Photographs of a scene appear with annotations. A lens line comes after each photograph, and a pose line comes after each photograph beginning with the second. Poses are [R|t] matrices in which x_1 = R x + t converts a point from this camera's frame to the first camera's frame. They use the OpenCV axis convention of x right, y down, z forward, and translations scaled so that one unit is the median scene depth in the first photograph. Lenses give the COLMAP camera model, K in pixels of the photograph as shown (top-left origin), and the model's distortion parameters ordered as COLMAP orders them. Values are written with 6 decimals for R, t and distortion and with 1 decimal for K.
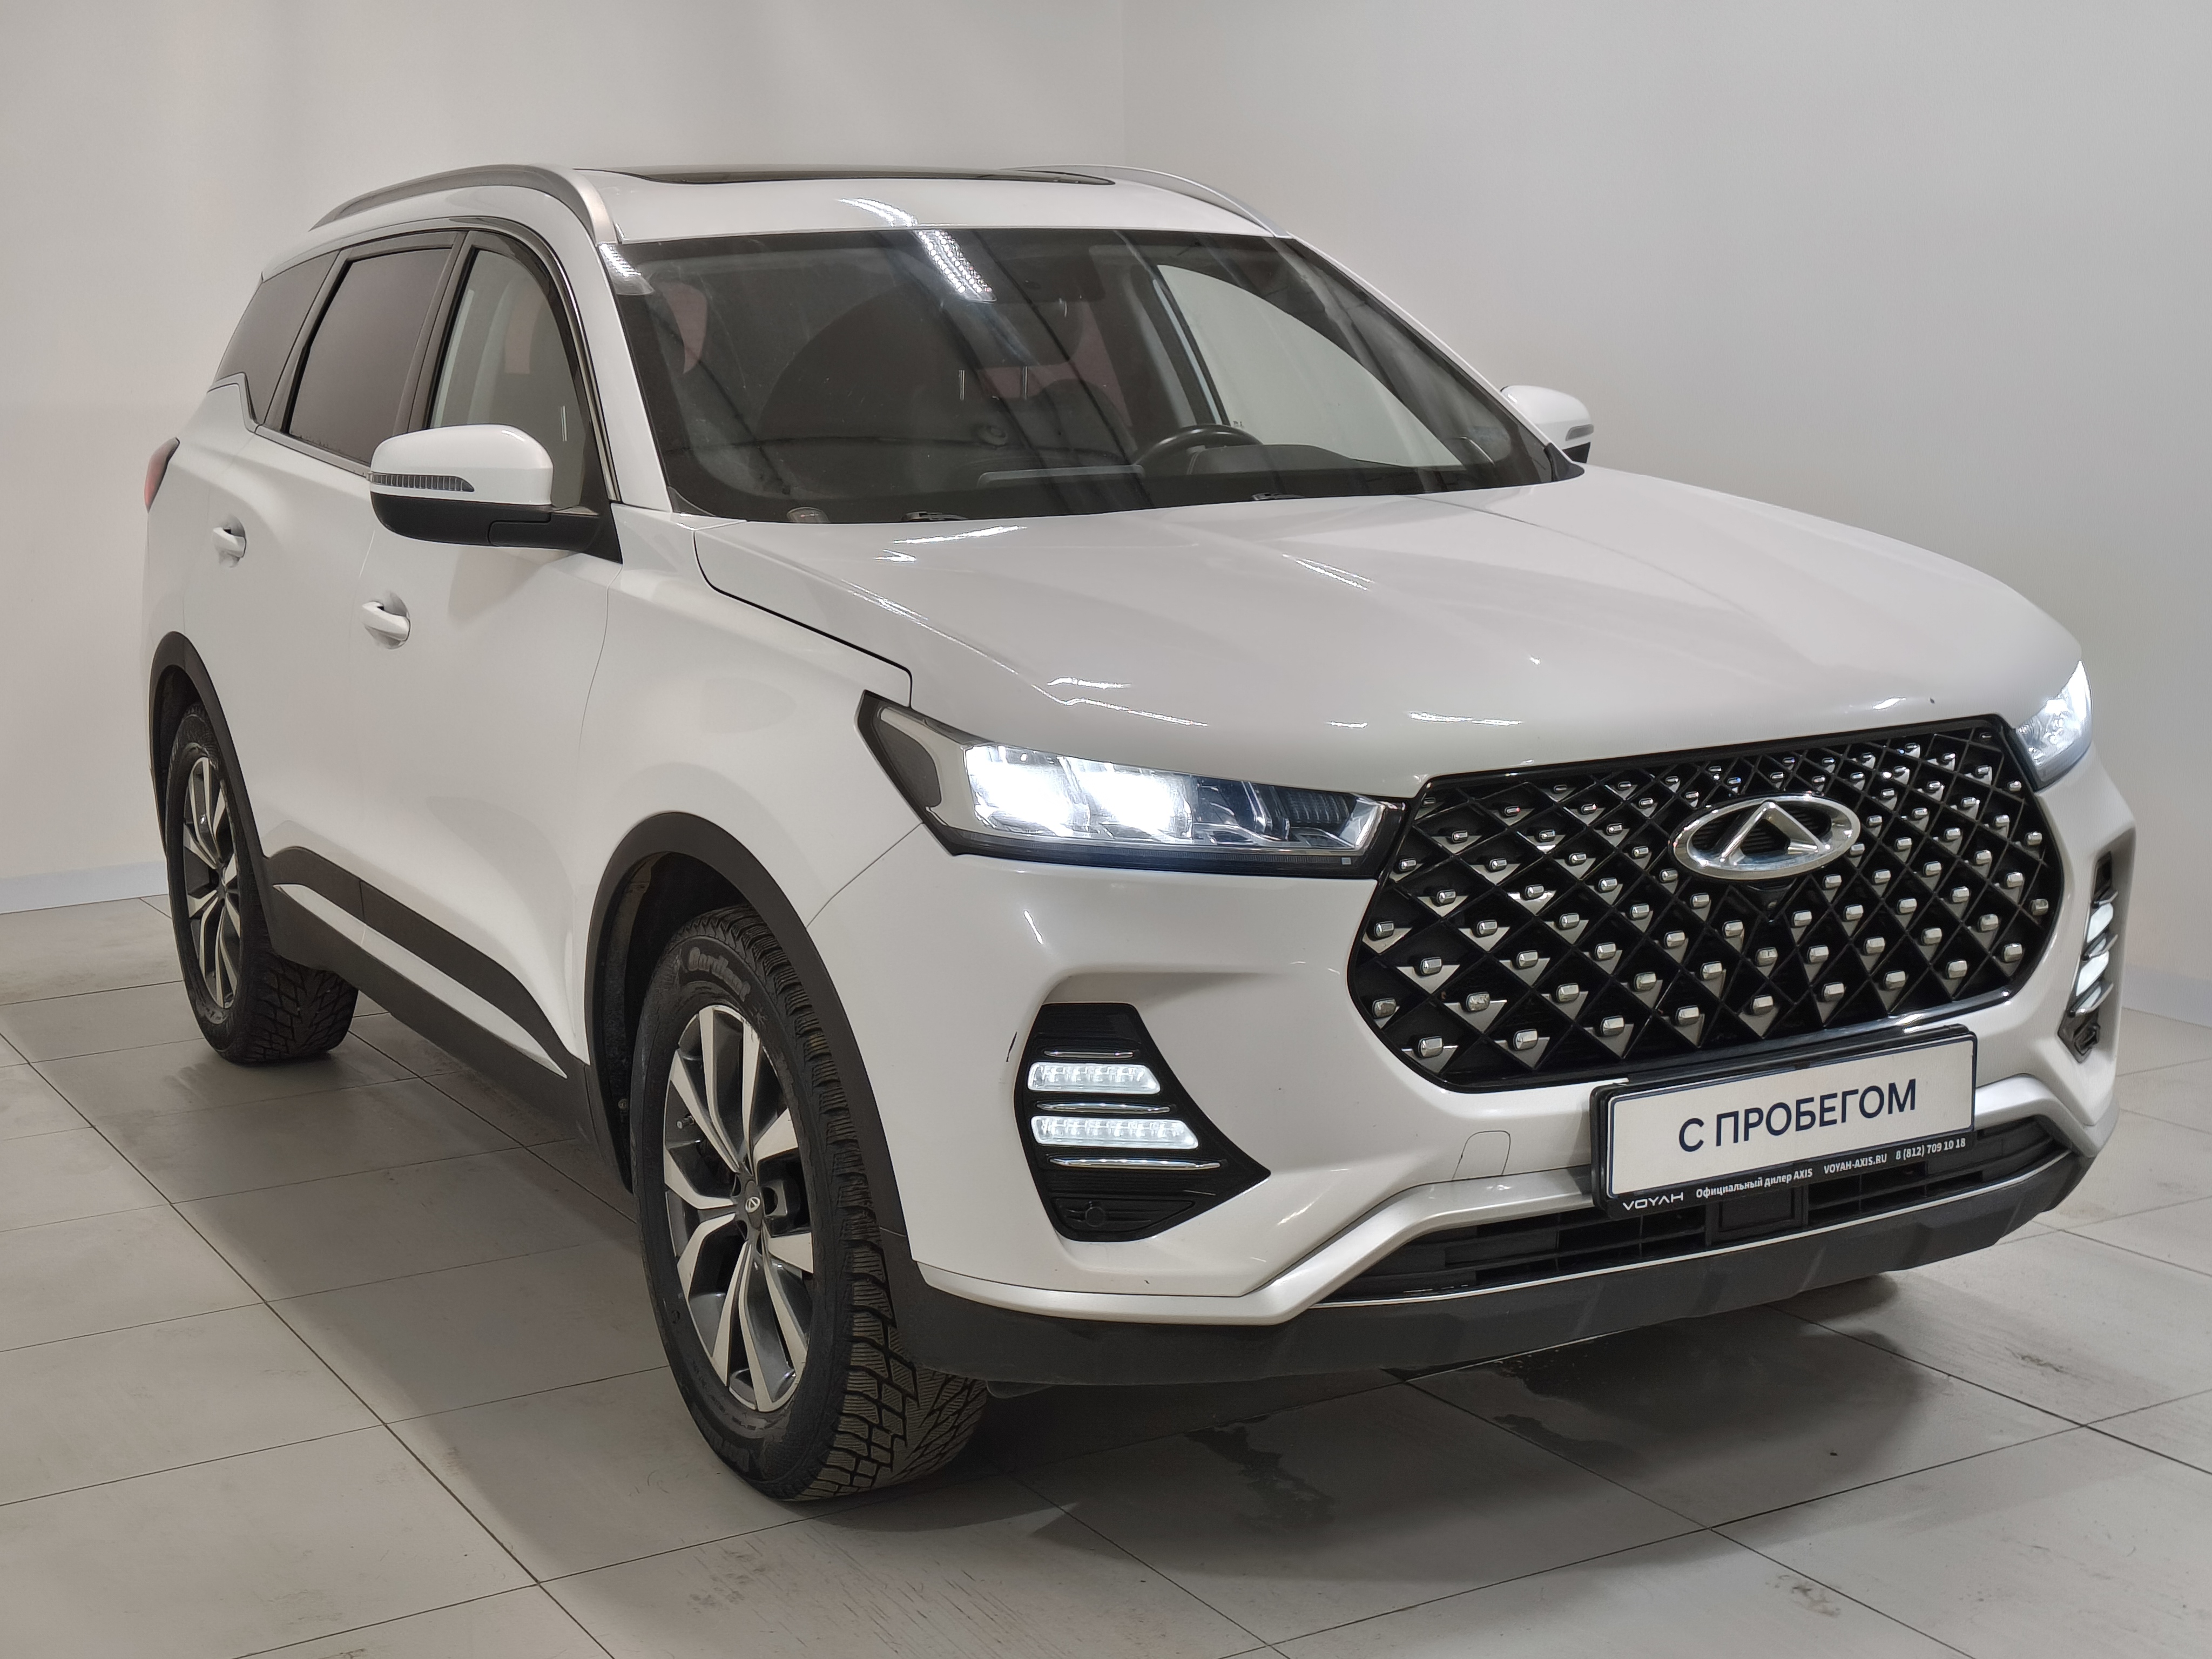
lens RADIAL K [[3067.7, 0, 1111.7], [0, 3067.7, 832.2], [0, 0, 1]] dist [0.011213, 0.041524]
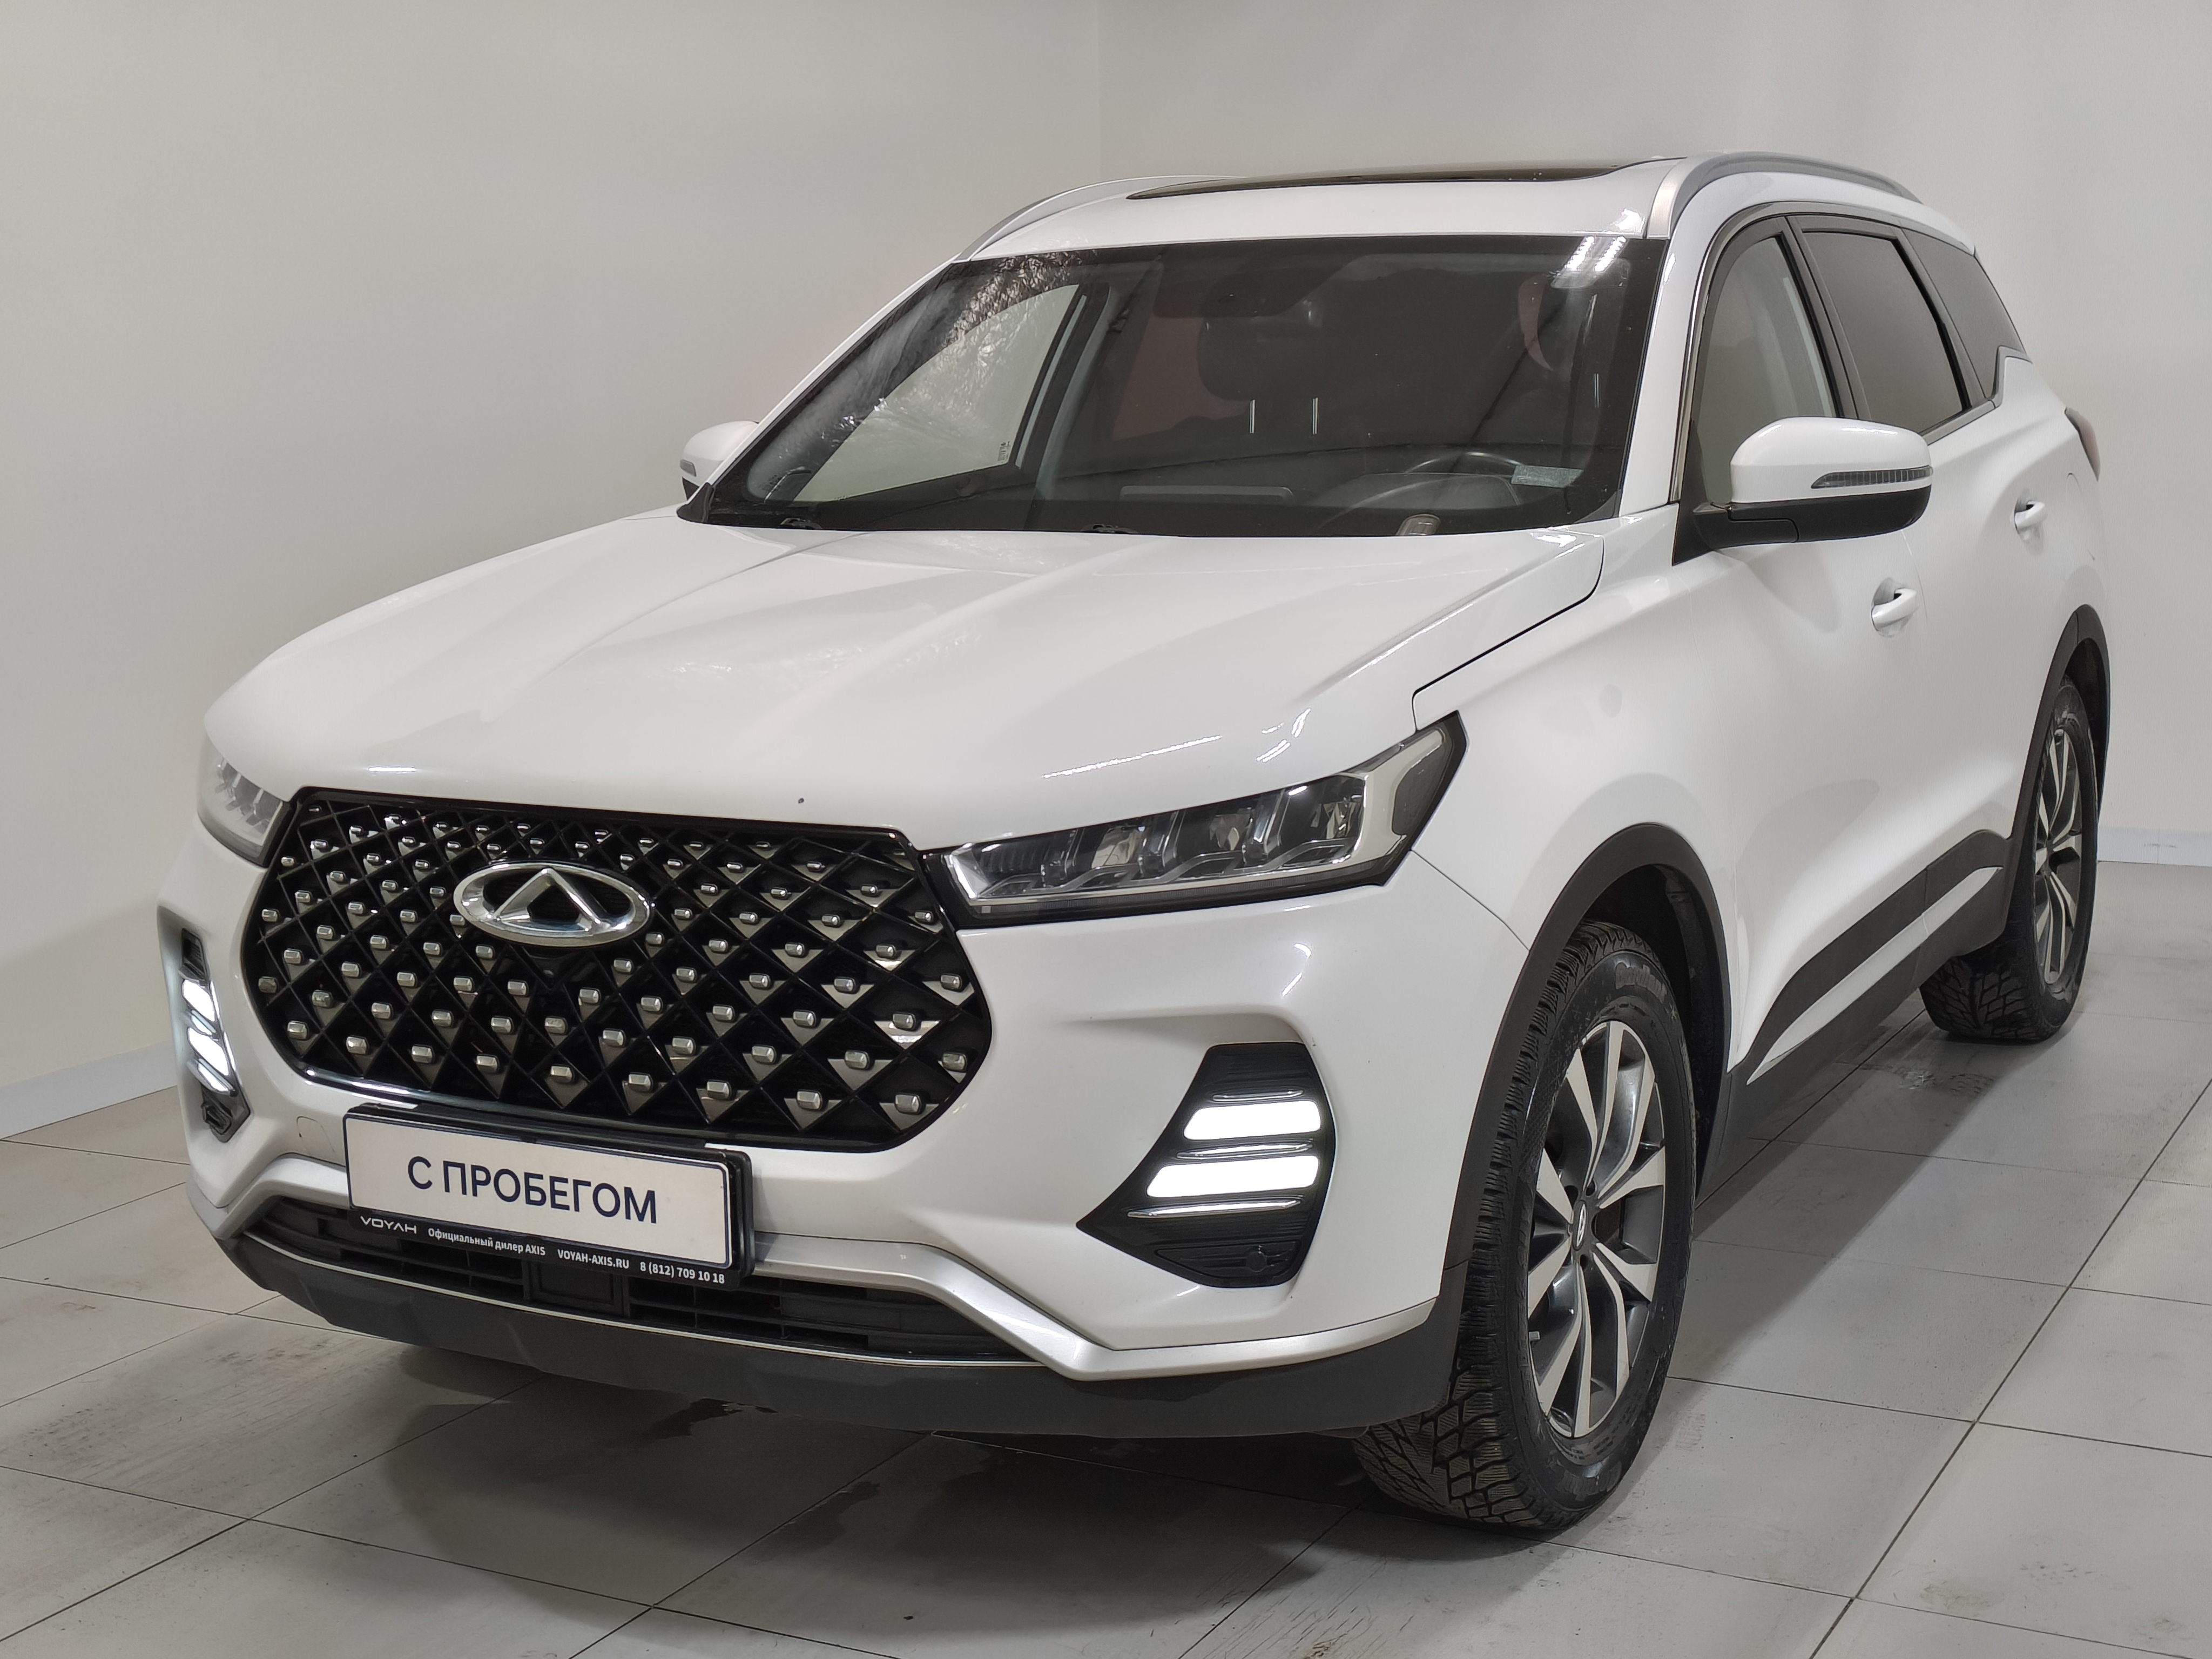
lens RADIAL K [[3067.7, 0, 1111.7], [0, 3067.7, 832.2], [0, 0, 1]] dist [0.011213, 0.041524]
pose [[0.563717, 0.154306, -0.811426, 1.105272], [-0.140318, 0.986005, 0.090023, -0.134236], [0.813962, 0.063110, 0.577480, 0.577281]]
